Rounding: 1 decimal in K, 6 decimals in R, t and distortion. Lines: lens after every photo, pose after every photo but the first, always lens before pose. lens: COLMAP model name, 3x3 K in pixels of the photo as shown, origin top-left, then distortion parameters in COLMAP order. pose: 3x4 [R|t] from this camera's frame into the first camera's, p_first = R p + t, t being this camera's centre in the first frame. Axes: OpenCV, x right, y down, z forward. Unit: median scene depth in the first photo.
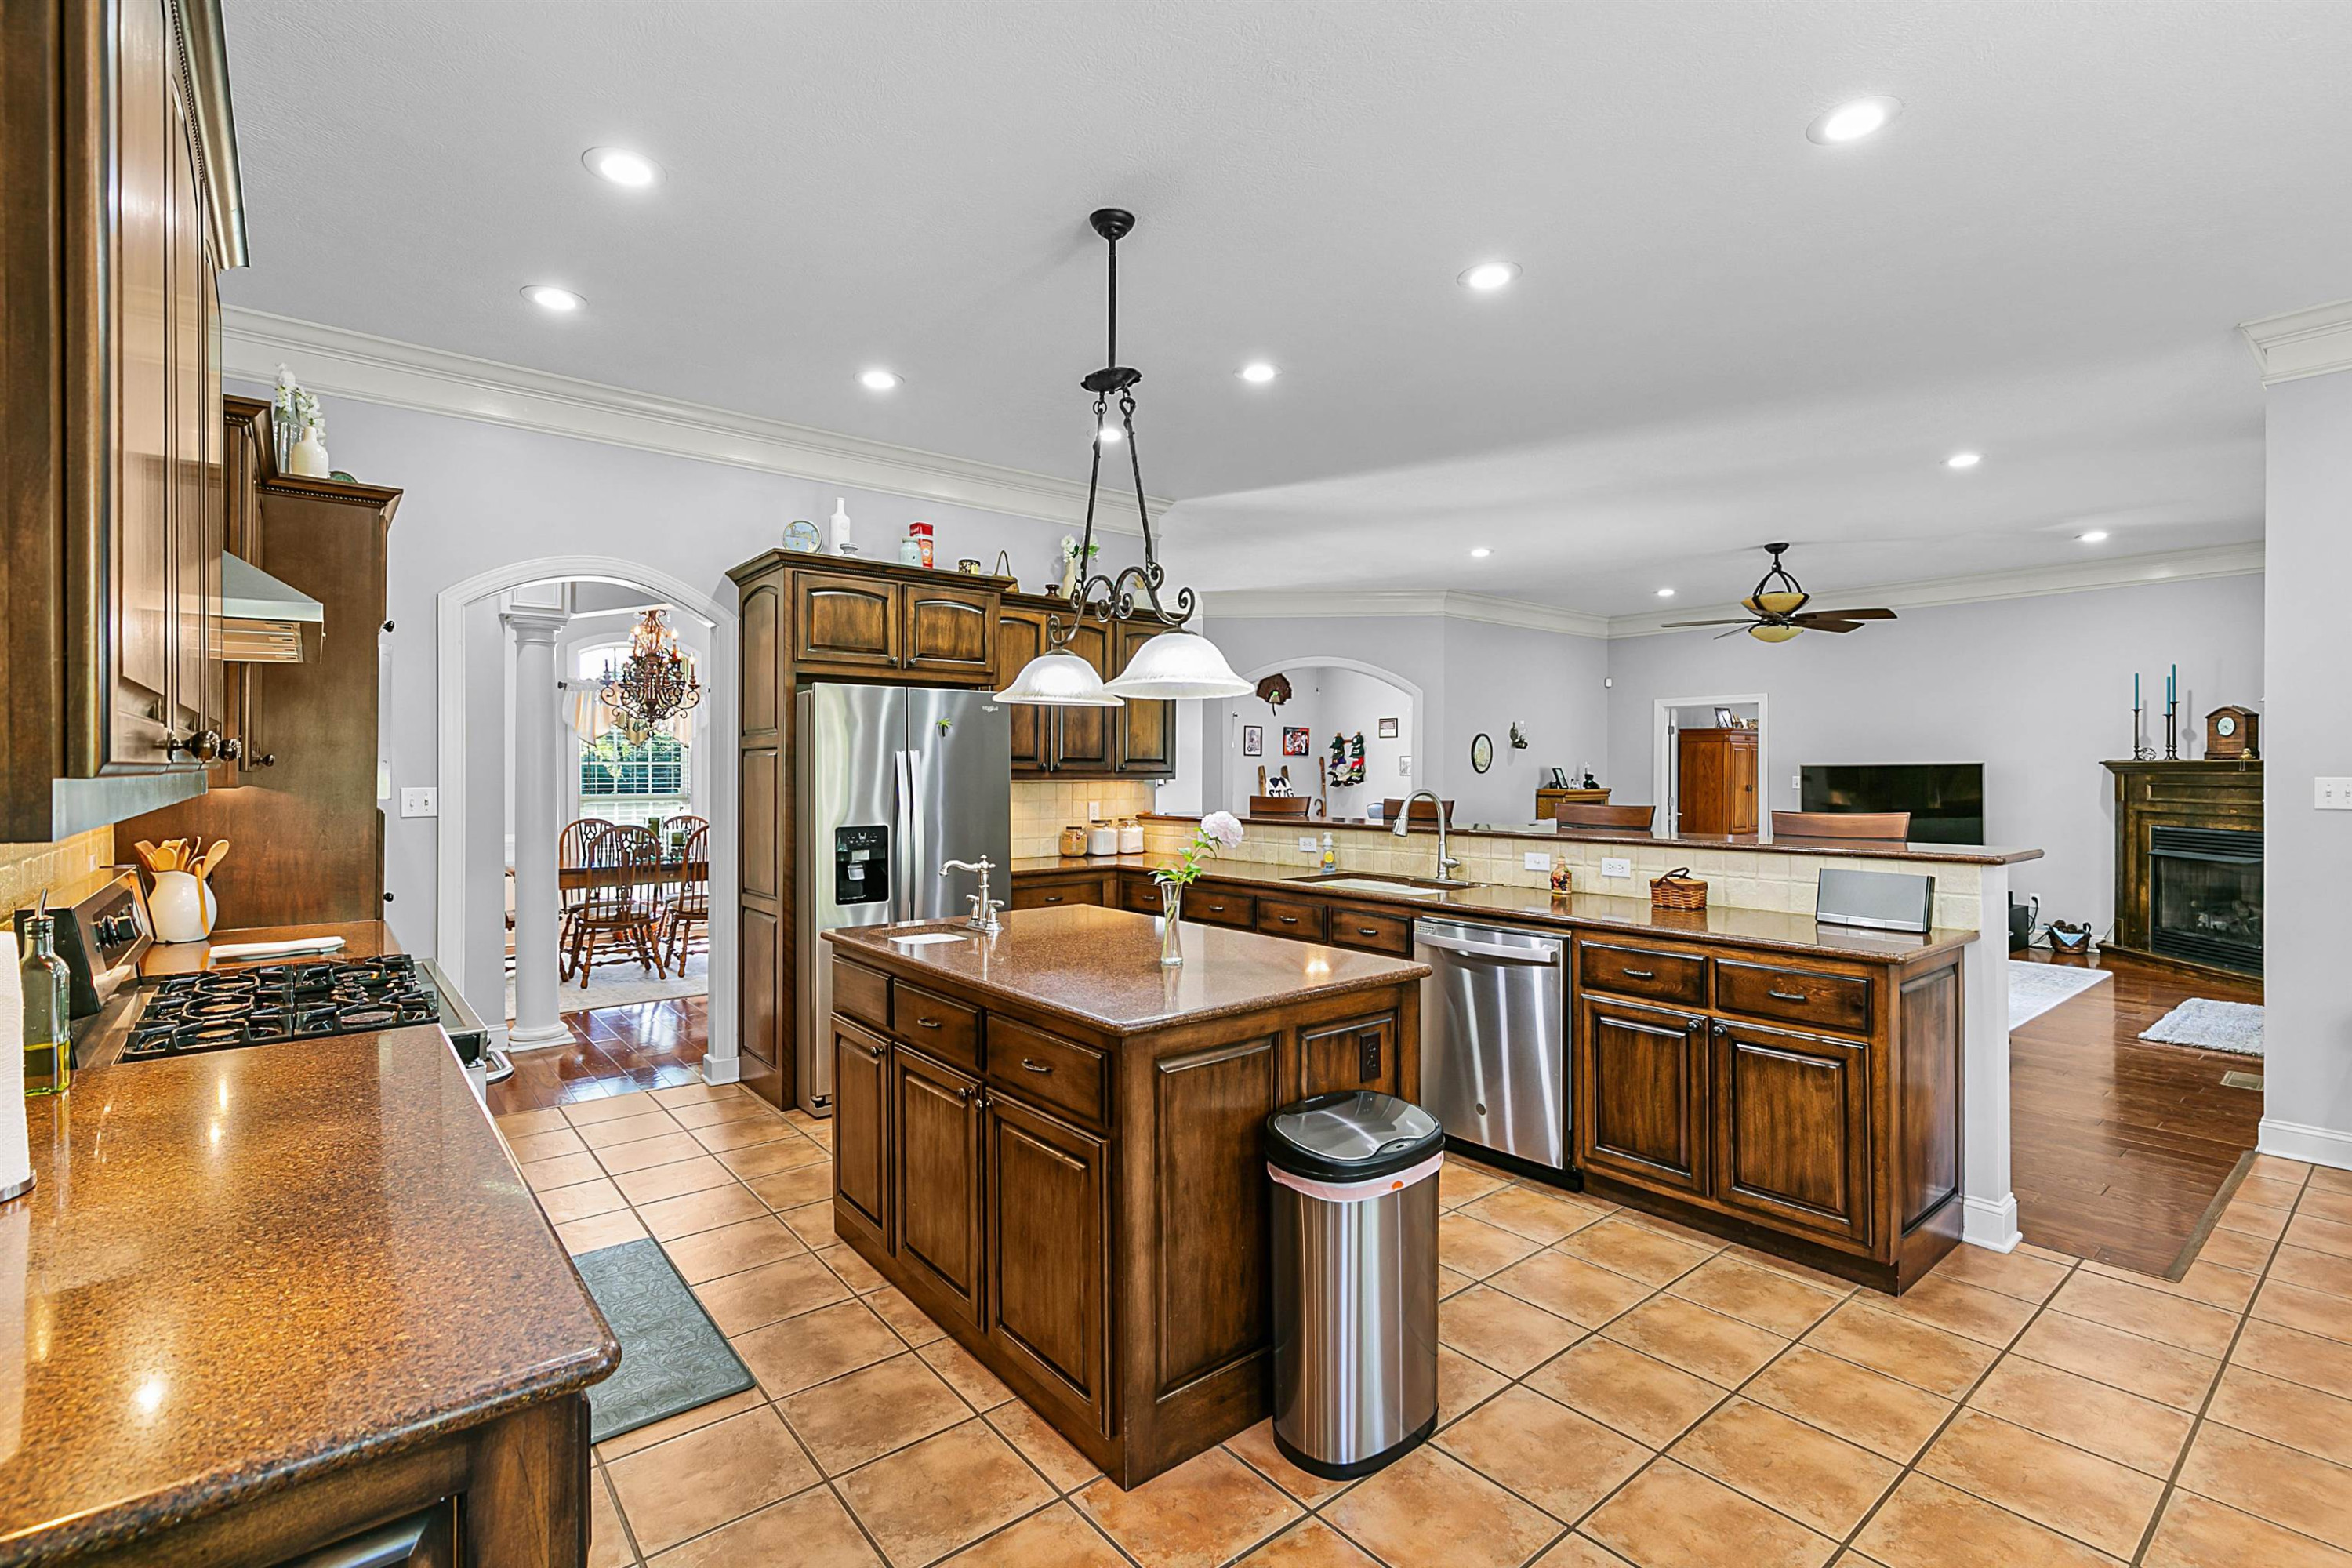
lens RADIAL K [[1043.5, 0, 1176.0], [0, 1043.5, 784.0], [0, 0, 1]] dist [0.002250, 0.000052]
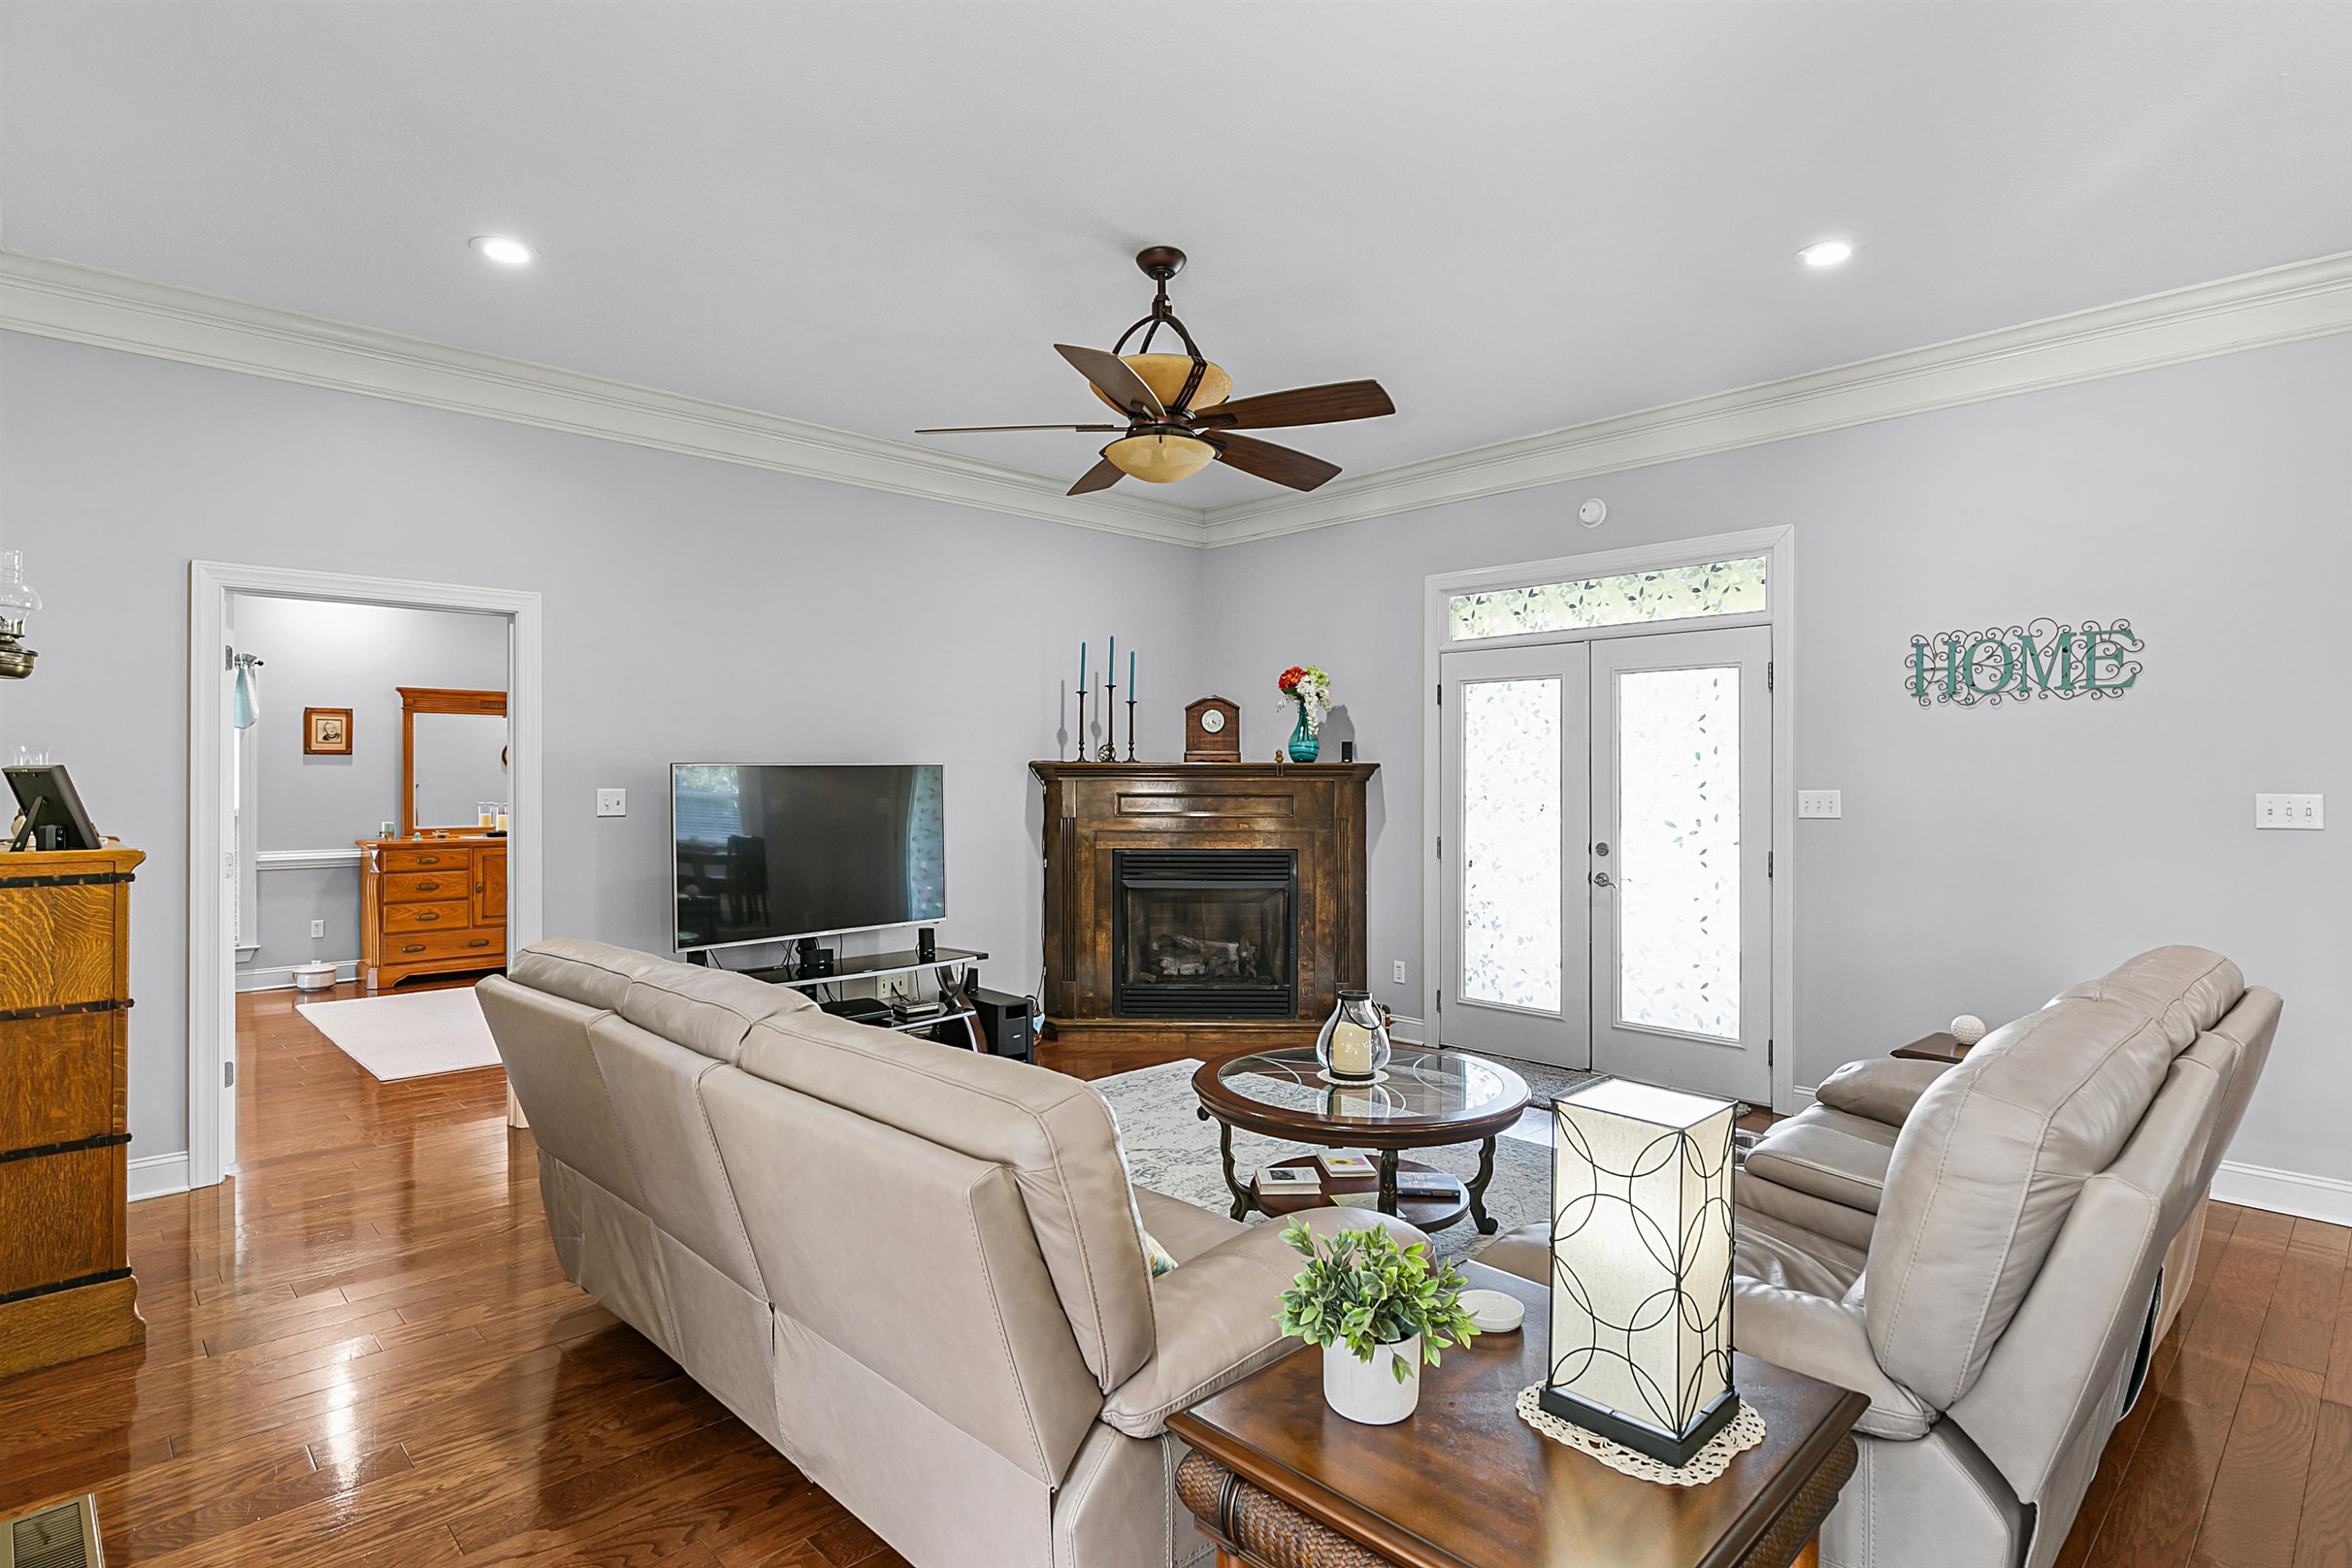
lens RADIAL K [[1179.4, 0, 1206.2], [0, 1179.4, 763.1], [0, 0, 1]] dist [0.000856, 0.000064]
pose [[-0.103262, 0.002928, 0.994650, 0.092417], [0.007913, 0.999966, -0.002122, -0.019335], [-0.994623, 0.007651, -0.103282, 1.032297]]
